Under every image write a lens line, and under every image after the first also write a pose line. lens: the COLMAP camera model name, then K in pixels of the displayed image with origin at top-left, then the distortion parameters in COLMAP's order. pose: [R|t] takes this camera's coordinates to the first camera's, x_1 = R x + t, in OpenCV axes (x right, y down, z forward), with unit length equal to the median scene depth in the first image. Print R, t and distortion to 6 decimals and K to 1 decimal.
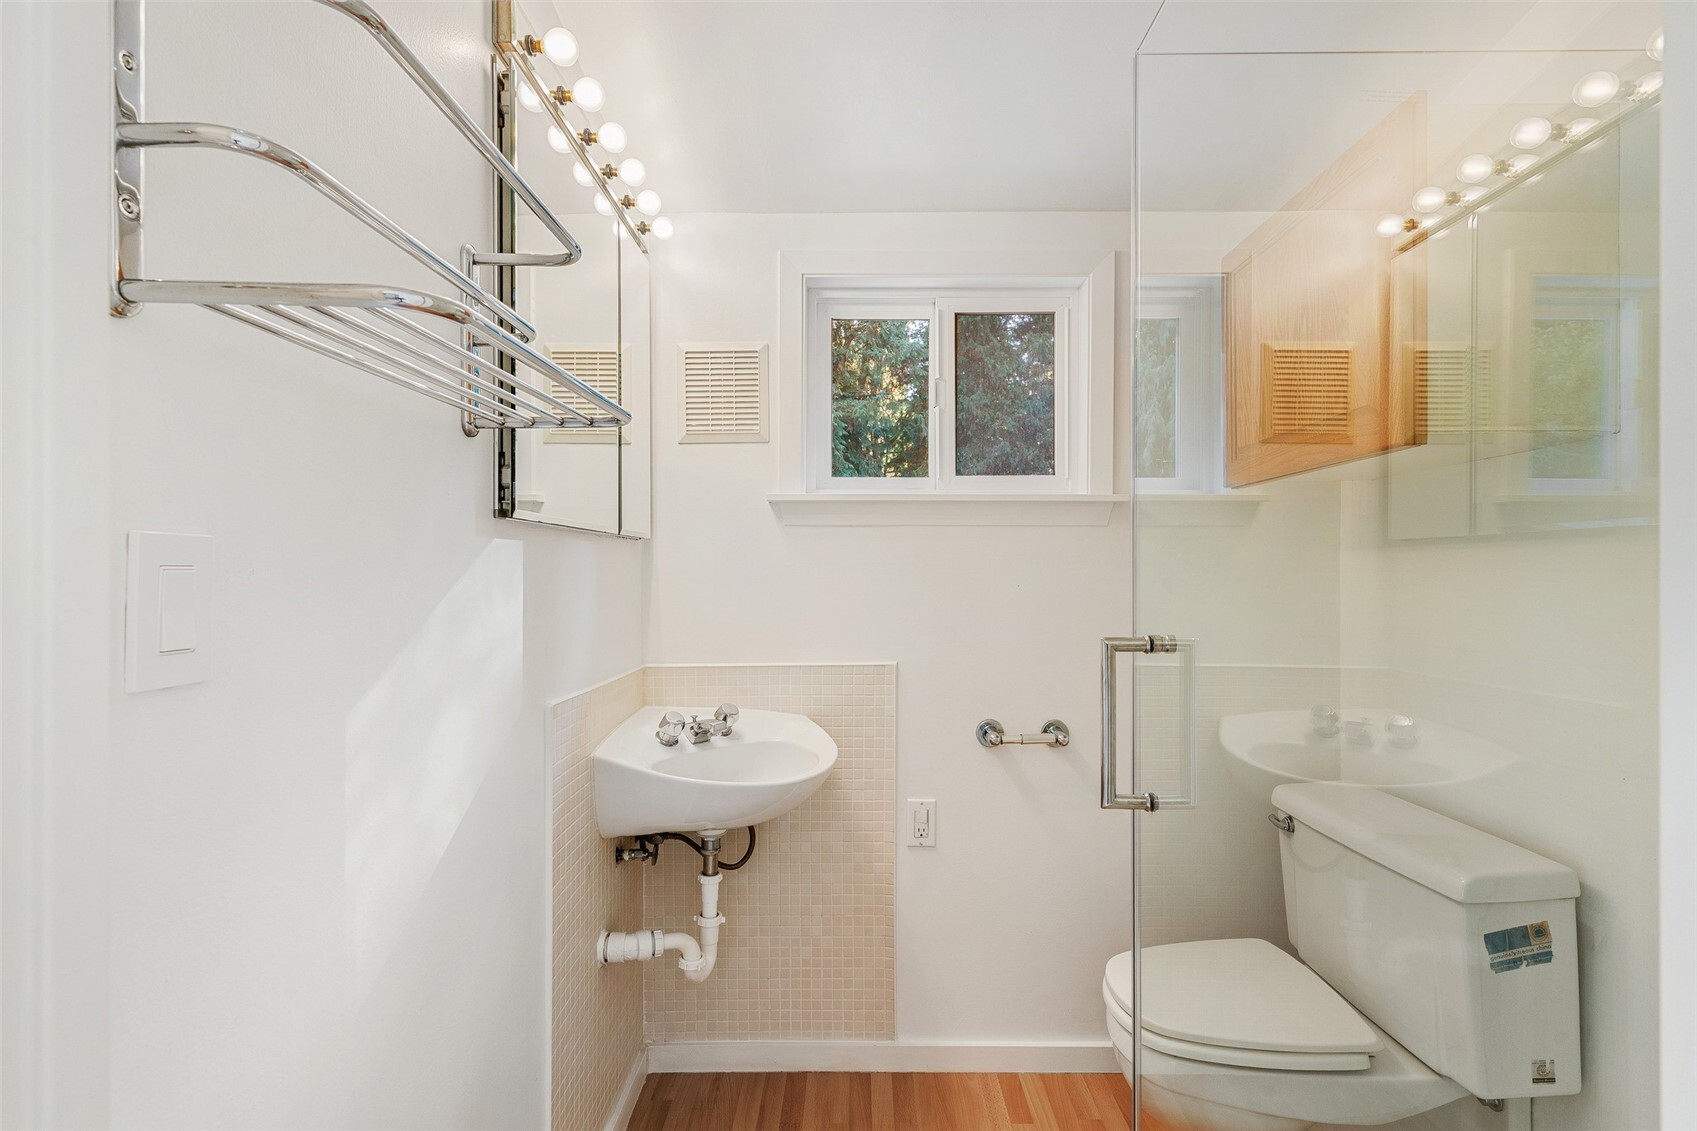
lens RADIAL K [[818.2, 0, 848.6], [0, 818.2, 573.2], [0, 0, 1]] dist [0.003326, 0.001027]
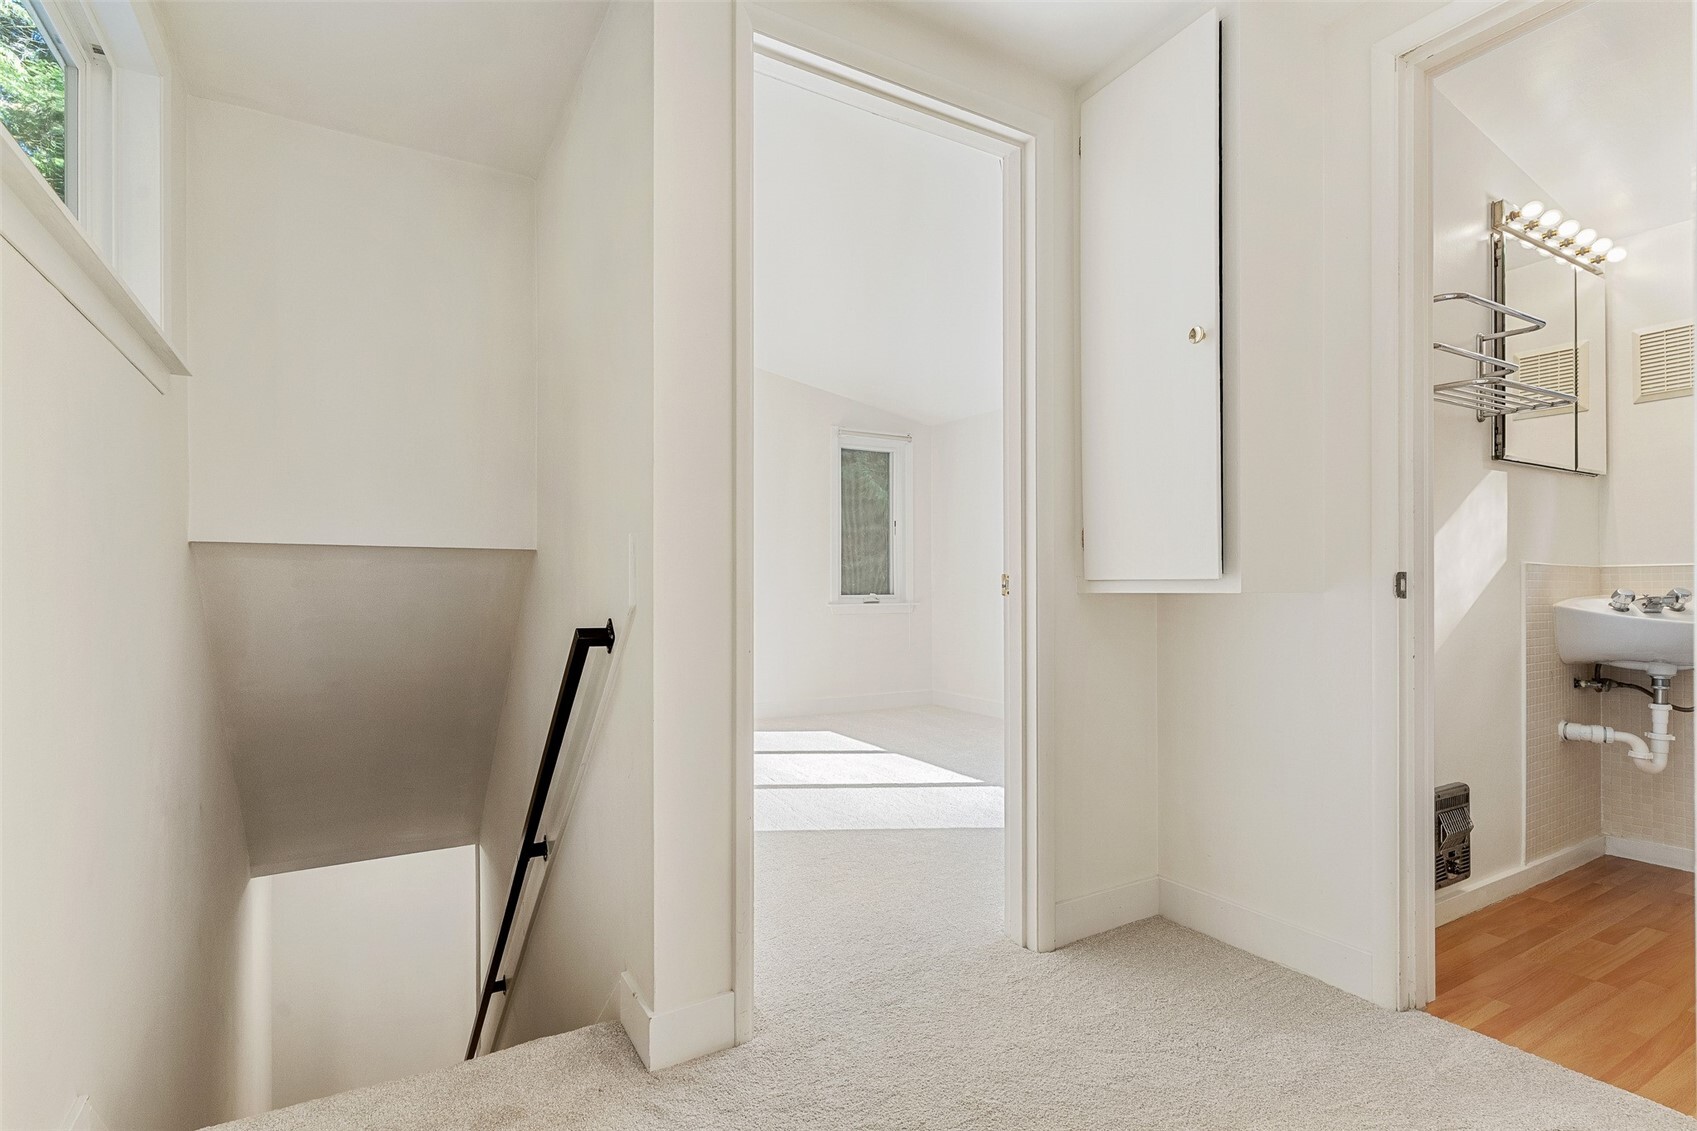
lens RADIAL K [[818.2, 0, 844.8], [0, 818.2, 574.6], [0, 0, 1]] dist [0.003326, 0.001027]
pose [[0.526659, -0.003104, -0.850071, 0.307912], [0.002060, 0.999995, -0.002376, 0.148827], [0.850074, -0.000500, 0.526663, -0.982118]]
